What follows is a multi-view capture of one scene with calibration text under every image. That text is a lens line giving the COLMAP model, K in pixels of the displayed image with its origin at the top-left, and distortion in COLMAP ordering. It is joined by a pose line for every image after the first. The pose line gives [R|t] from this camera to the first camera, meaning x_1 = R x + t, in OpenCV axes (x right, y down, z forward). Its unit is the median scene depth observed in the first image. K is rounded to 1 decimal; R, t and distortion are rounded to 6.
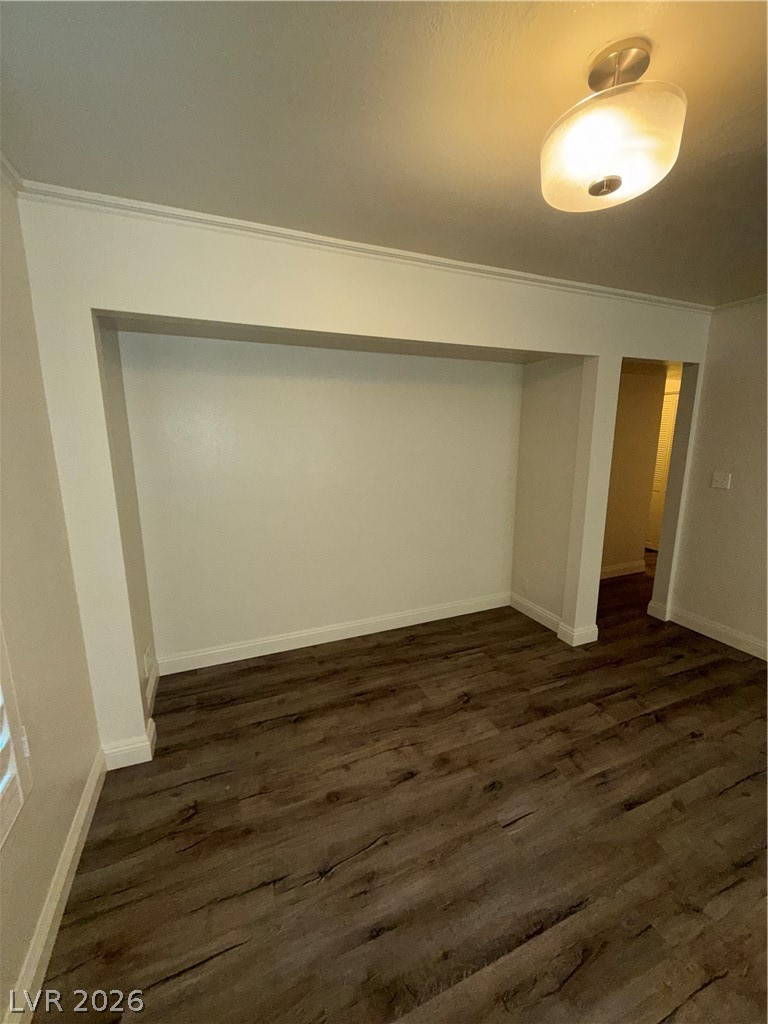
lens RADIAL K [[407.7, 0, 379.5], [0, 407.7, 510.8], [0, 0, 1]] dist [-0.000207, 0.000167]
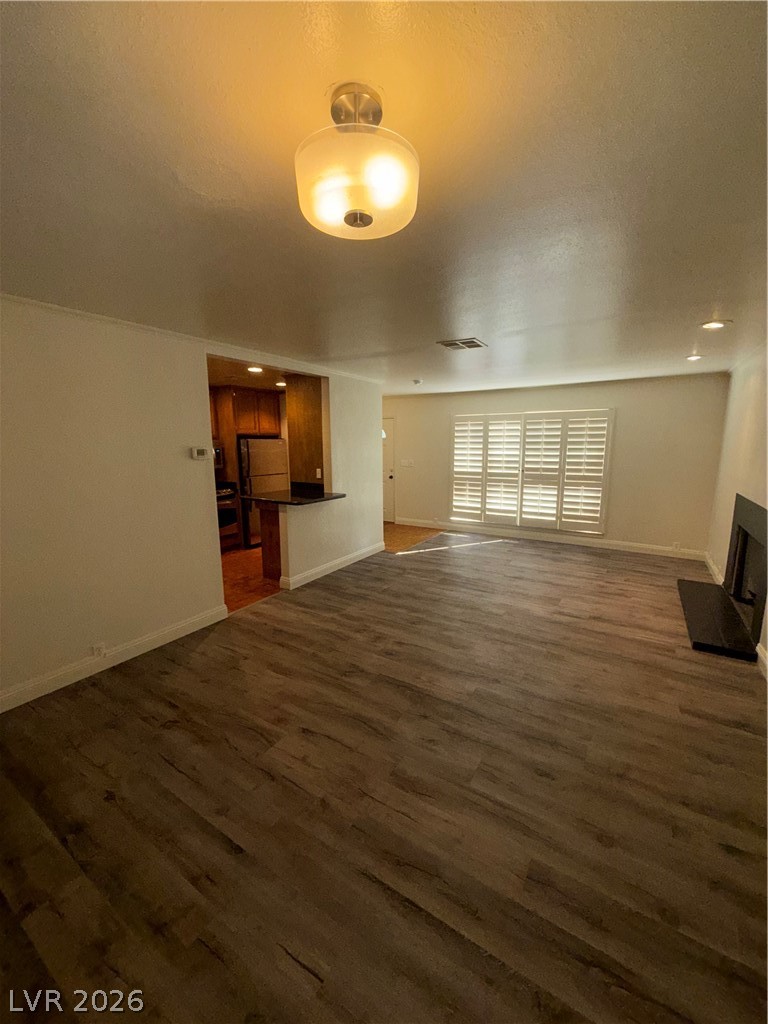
lens RADIAL K [[407.7, 0, 383.4], [0, 407.7, 509.5], [0, 0, 1]] dist [-0.000207, 0.000167]
pose [[-0.581822, -0.135870, 0.801887, -0.164714], [0.163907, 0.946130, 0.279235, -0.159719], [-0.796629, 0.293901, -0.528210, 0.699934]]
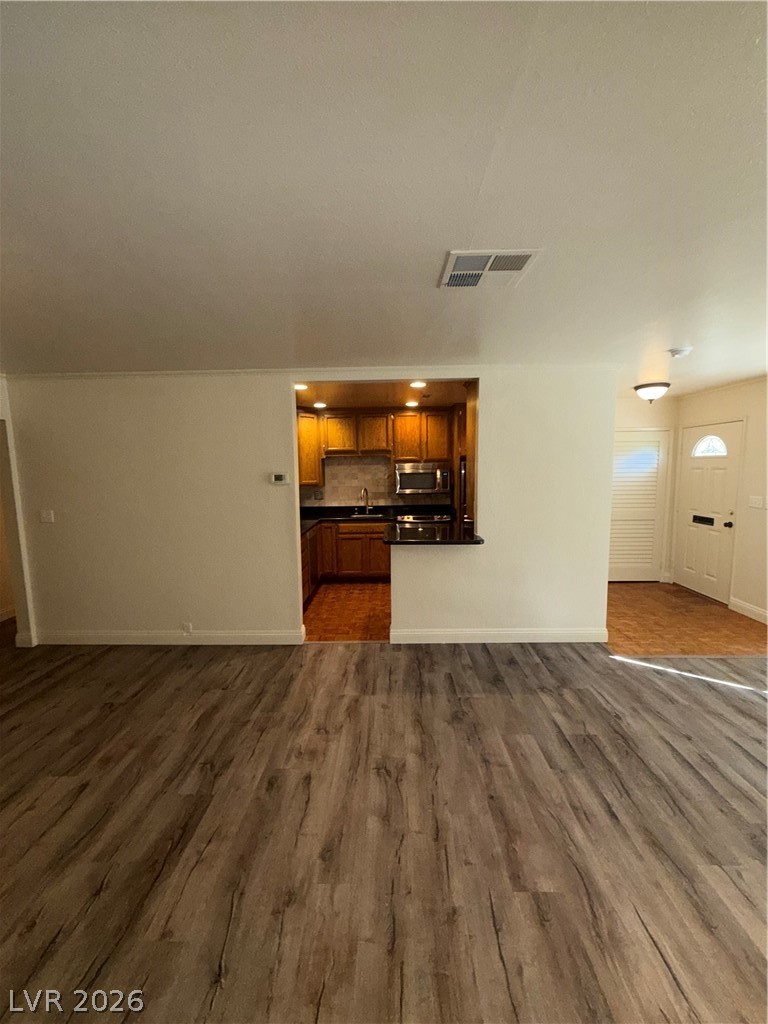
lens RADIAL K [[407.7, 0, 383.9], [0, 407.7, 510.2], [0, 0, 1]] dist [-0.000207, 0.000167]
pose [[0.398423, -0.112363, 0.910293, 0.157649], [0.197154, 0.979760, 0.034646, 0.079260], [-0.895762, 0.165664, 0.412512, -0.511926]]
